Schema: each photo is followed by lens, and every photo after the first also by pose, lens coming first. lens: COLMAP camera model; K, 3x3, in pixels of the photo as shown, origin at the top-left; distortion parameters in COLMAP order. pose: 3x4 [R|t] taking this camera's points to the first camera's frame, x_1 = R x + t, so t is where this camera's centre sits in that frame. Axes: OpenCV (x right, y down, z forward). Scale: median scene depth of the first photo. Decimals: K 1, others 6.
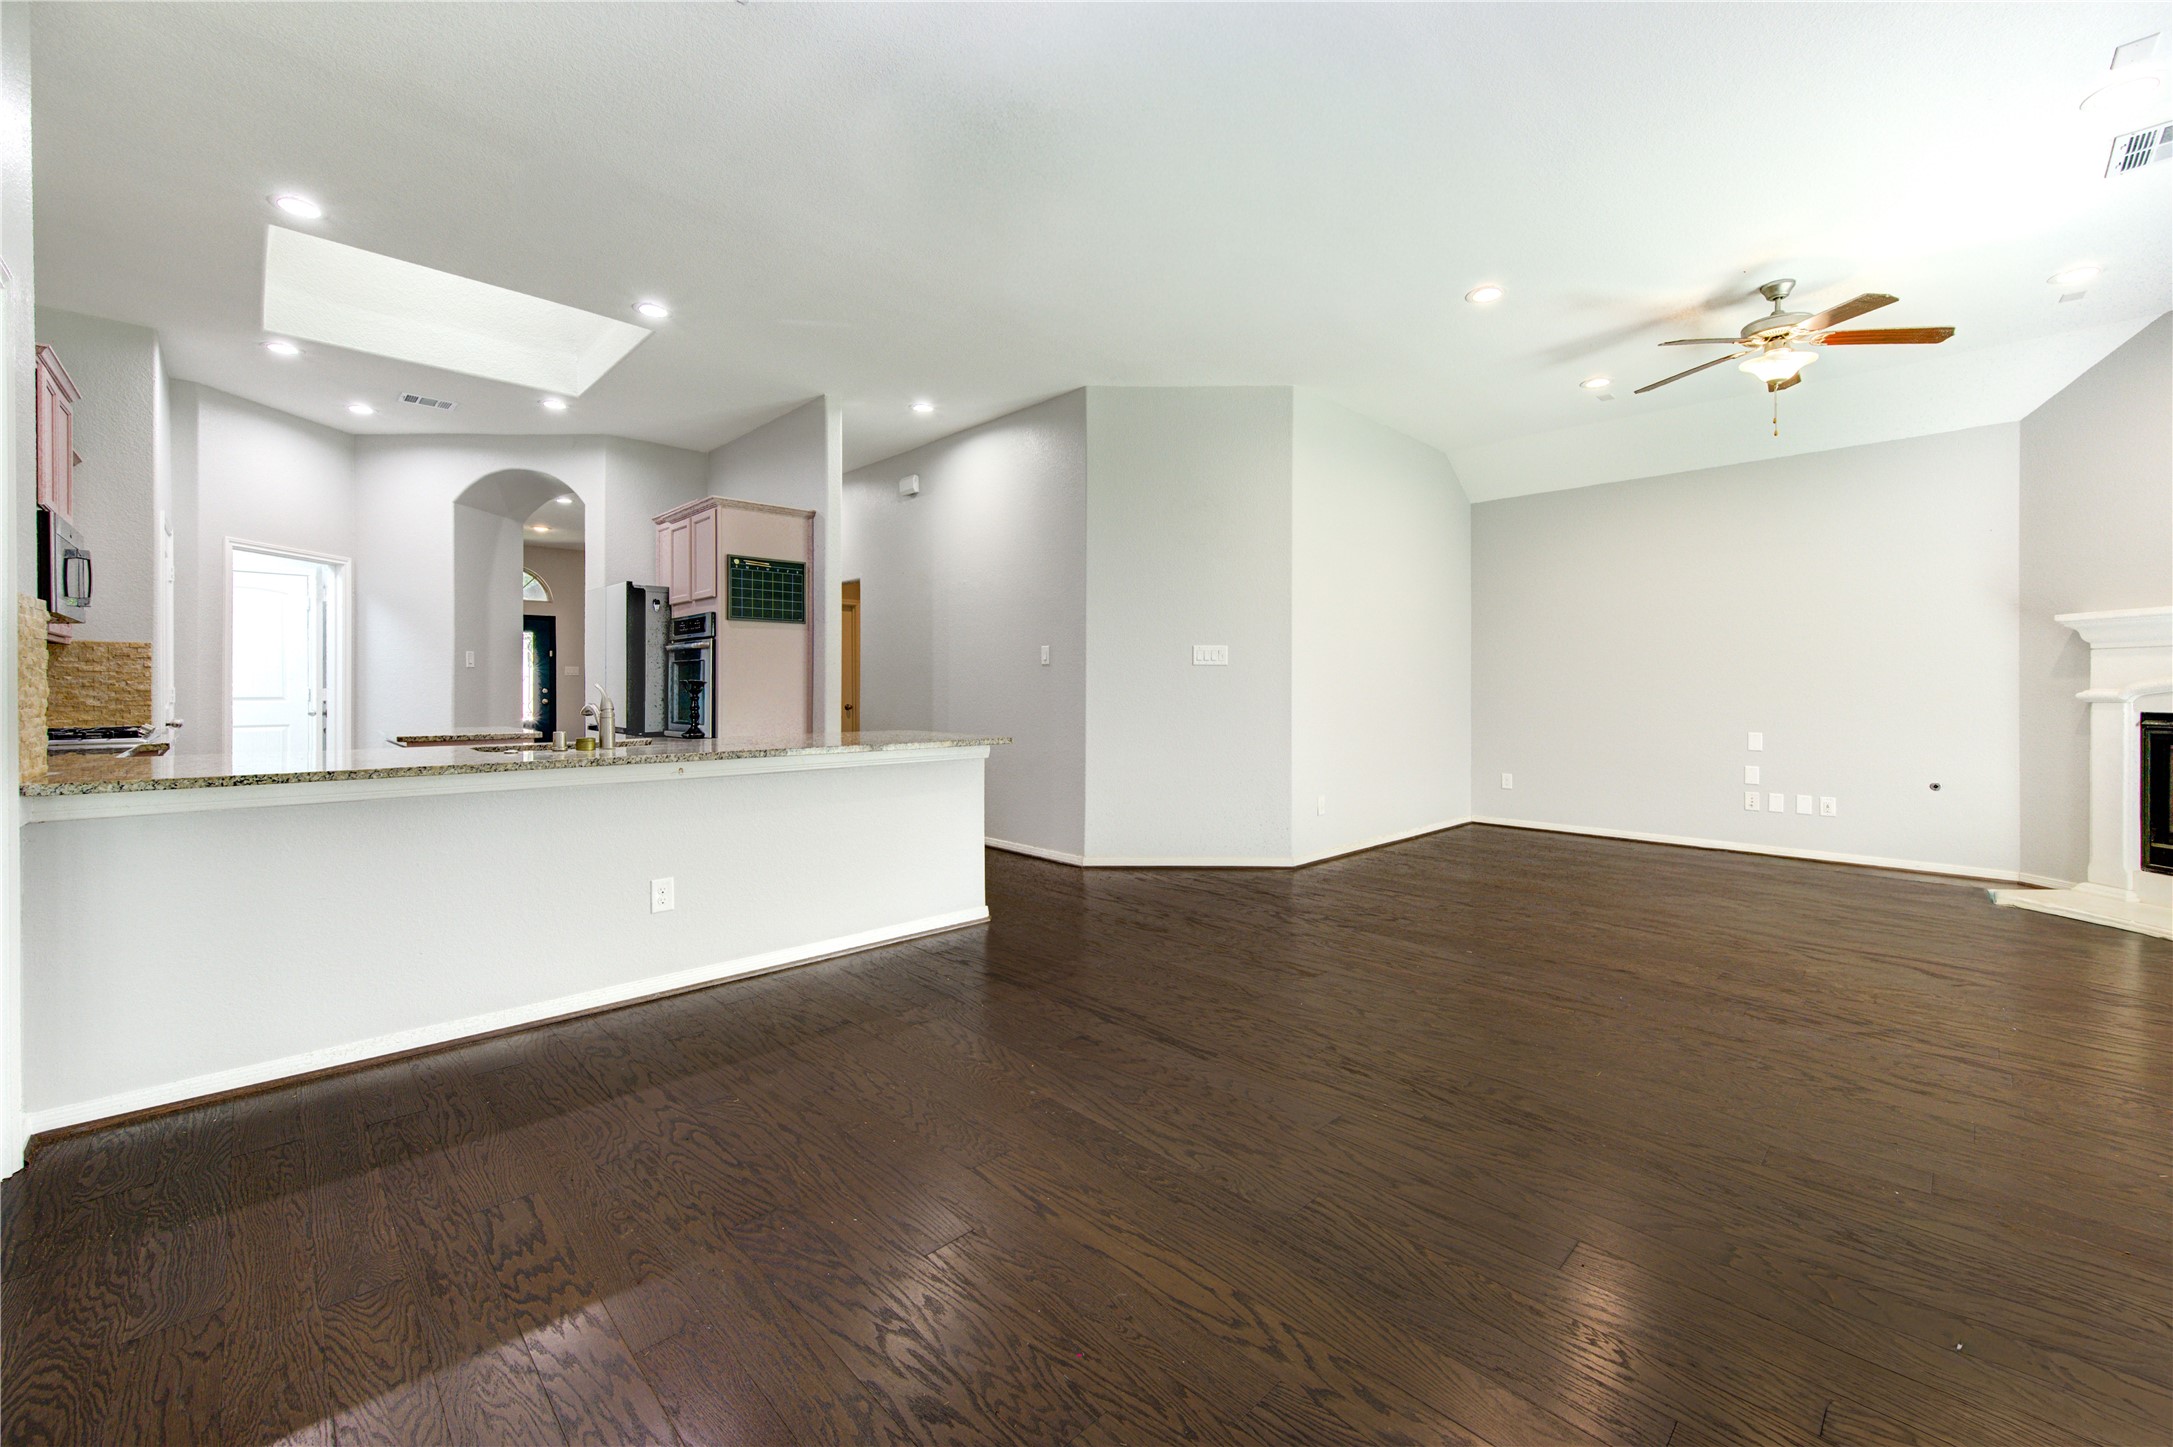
lens RADIAL K [[865.8, 0, 1095.4], [0, 865.8, 691.8], [0, 0, 1]] dist [-0.000729, -0.000265]
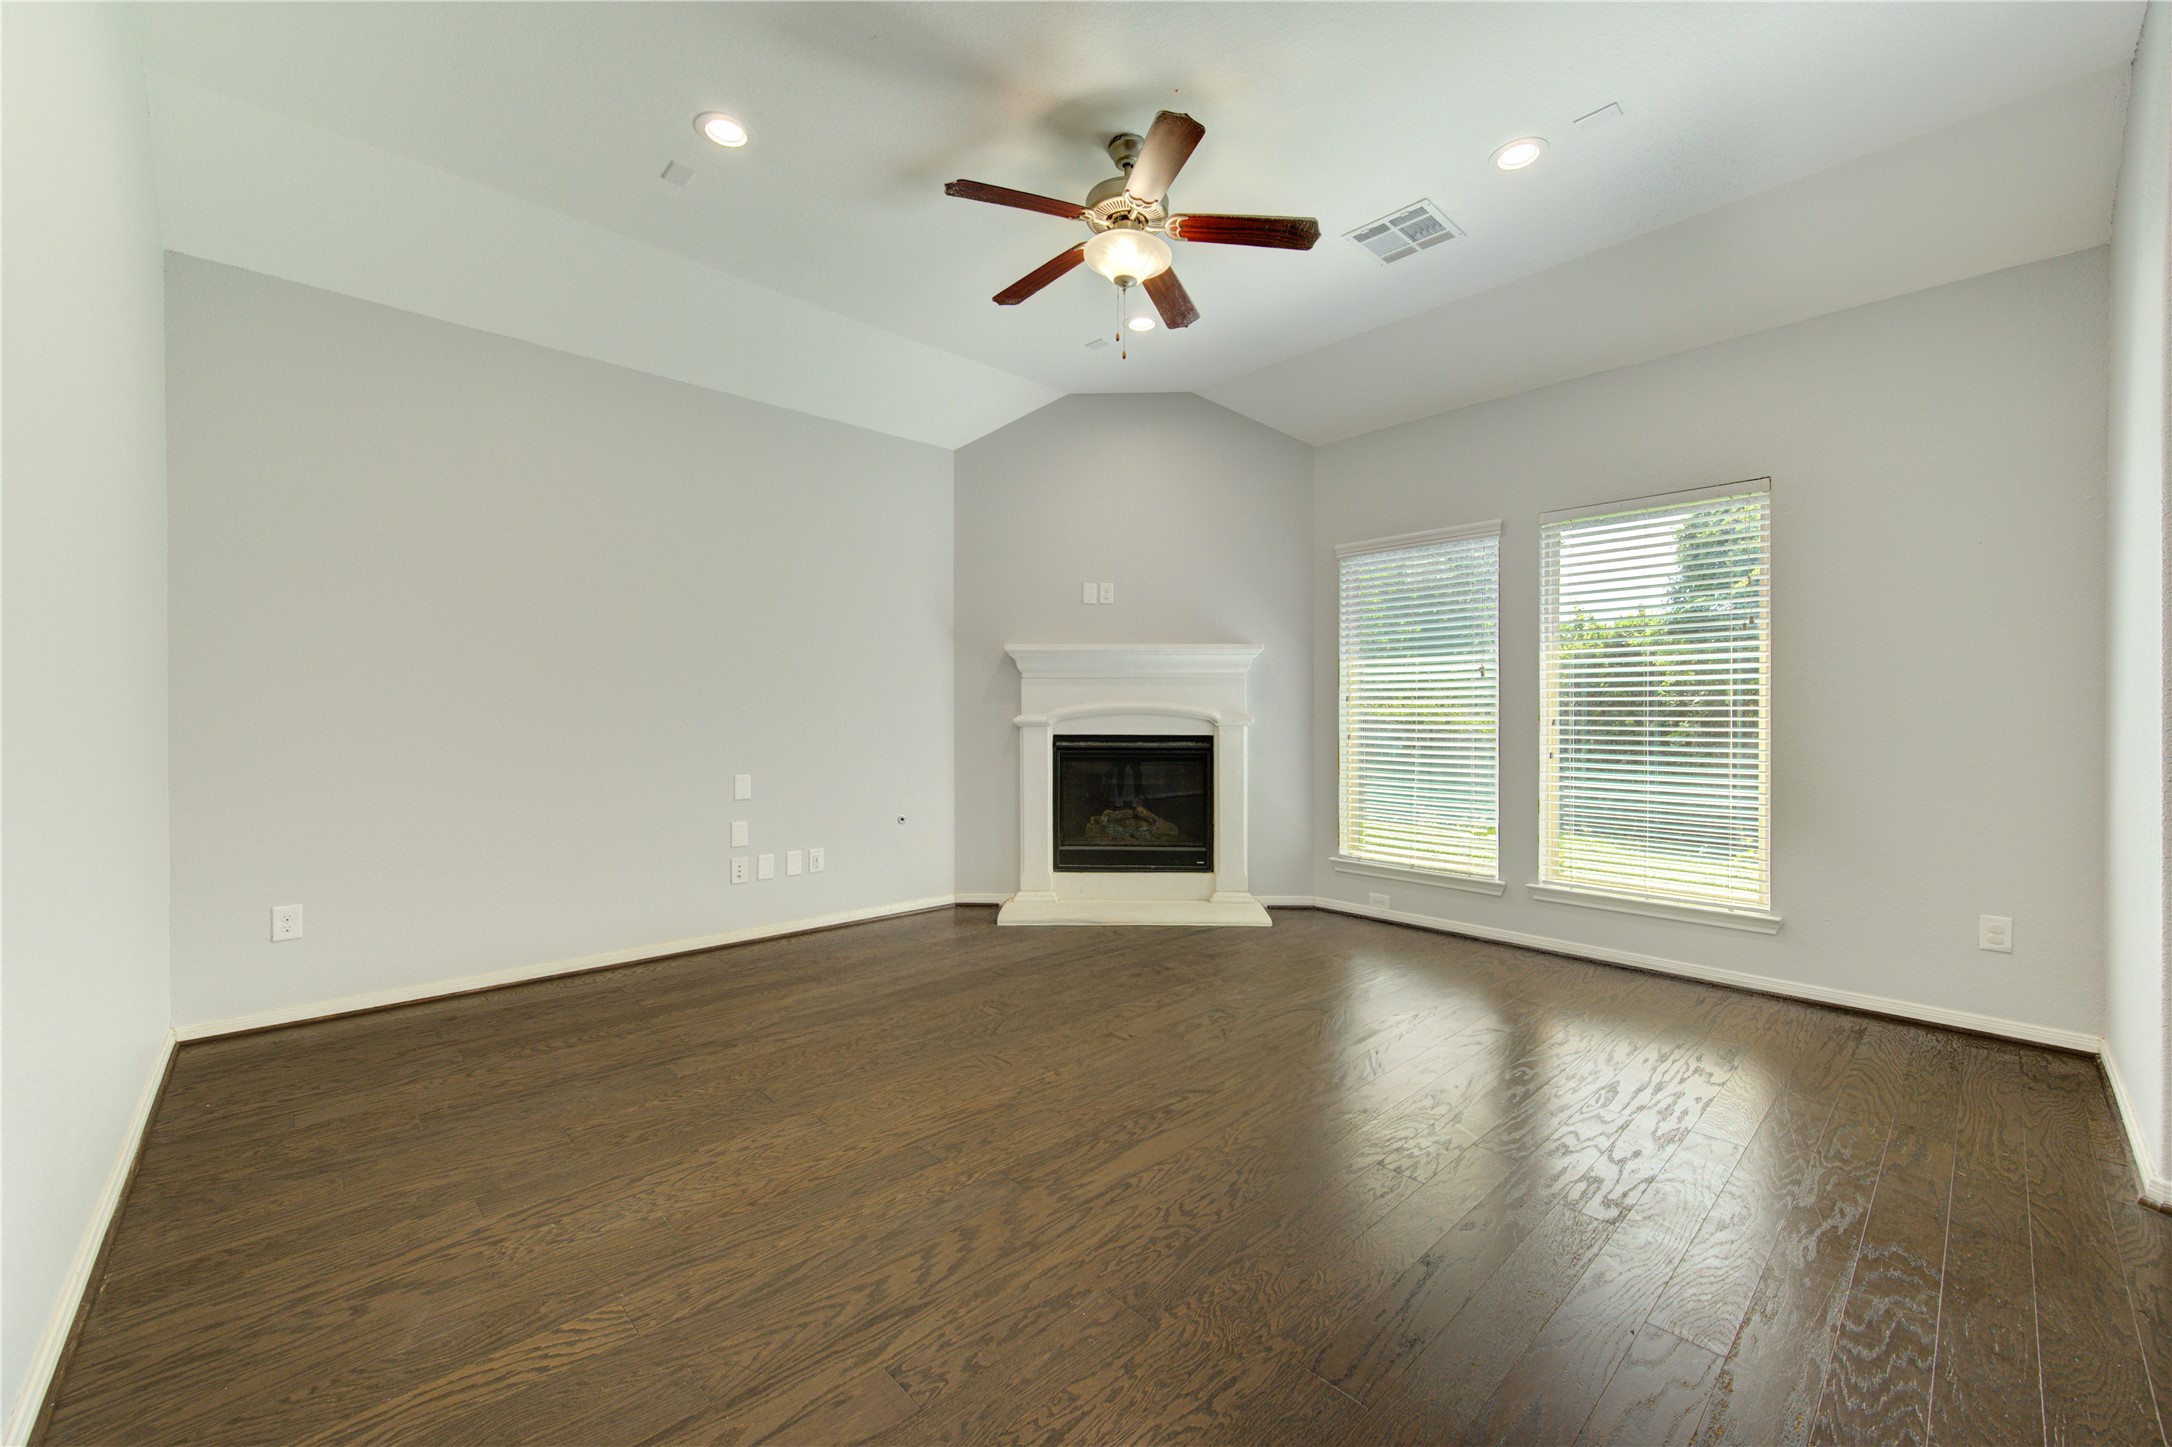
lens RADIAL K [[852.4, 0, 1092.9], [0, 852.4, 716.2], [0, 0, 1]] dist [-0.000366, -0.000410]
pose [[0.016946, -0.004007, 0.999848, 0.069937], [0.003232, 0.999987, 0.003953, -0.004009], [-0.999851, 0.003165, 0.016958, 0.834648]]
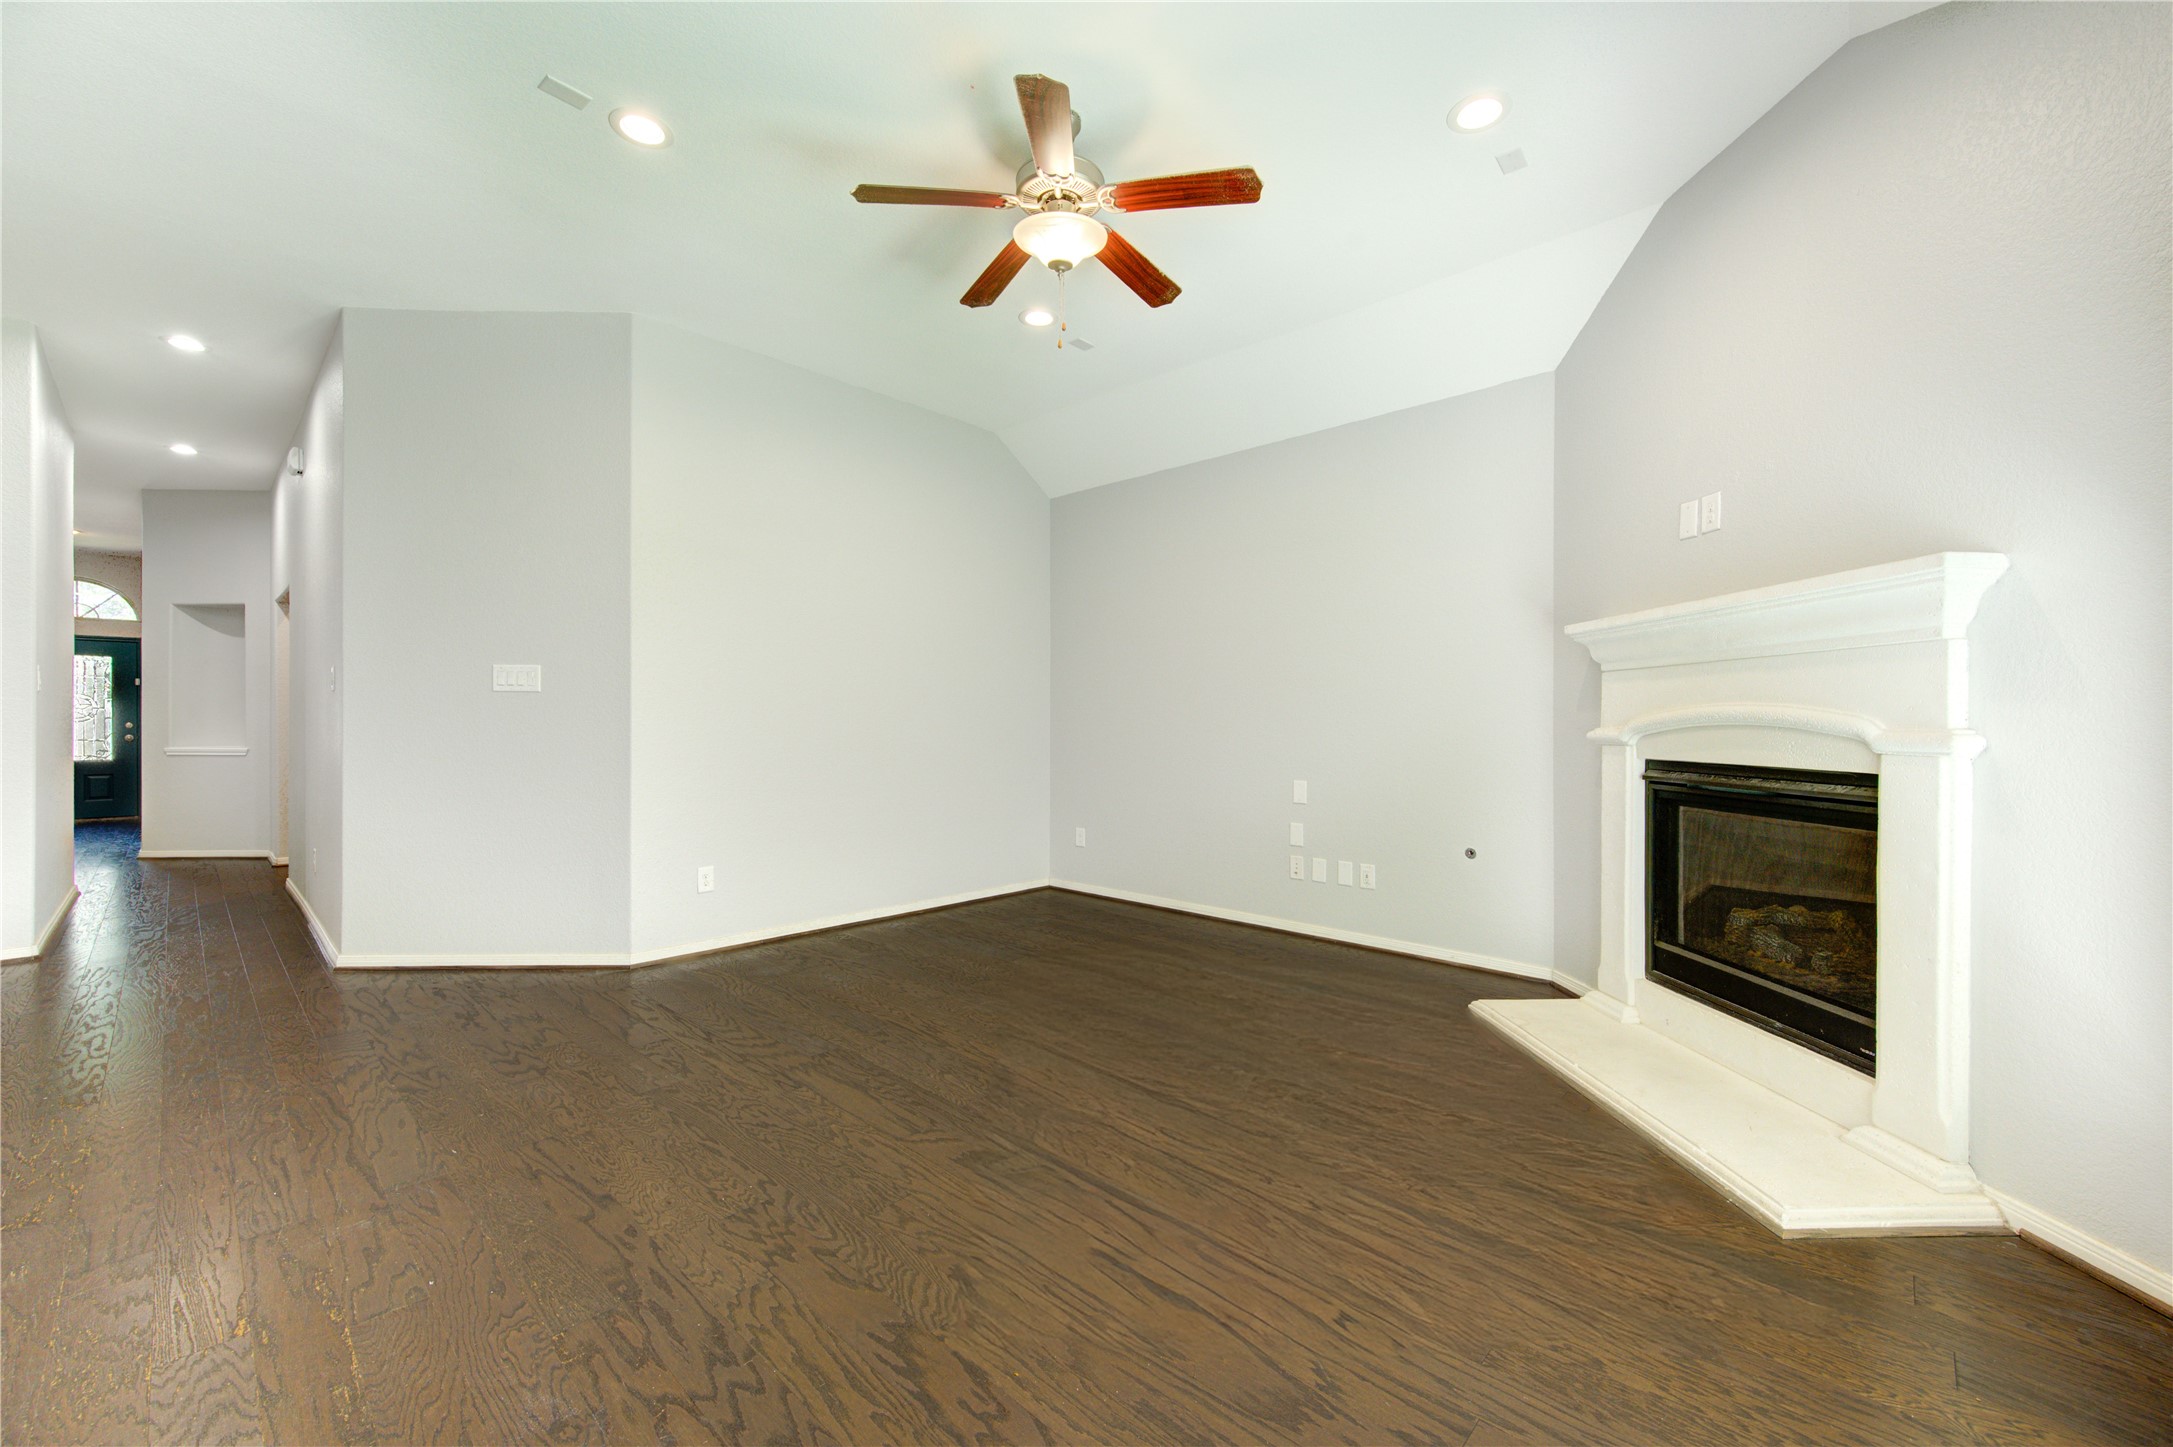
lens RADIAL K [[856.1, 0, 1086.5], [0, 856.1, 723.5], [0, 0, 1]] dist [0.000944, -0.000175]
pose [[0.999027, 0.001262, 0.044083, 0.640792], [-0.001106, 0.999993, -0.003543, -0.001911], [-0.044087, 0.003491, 0.999022, 0.277676]]
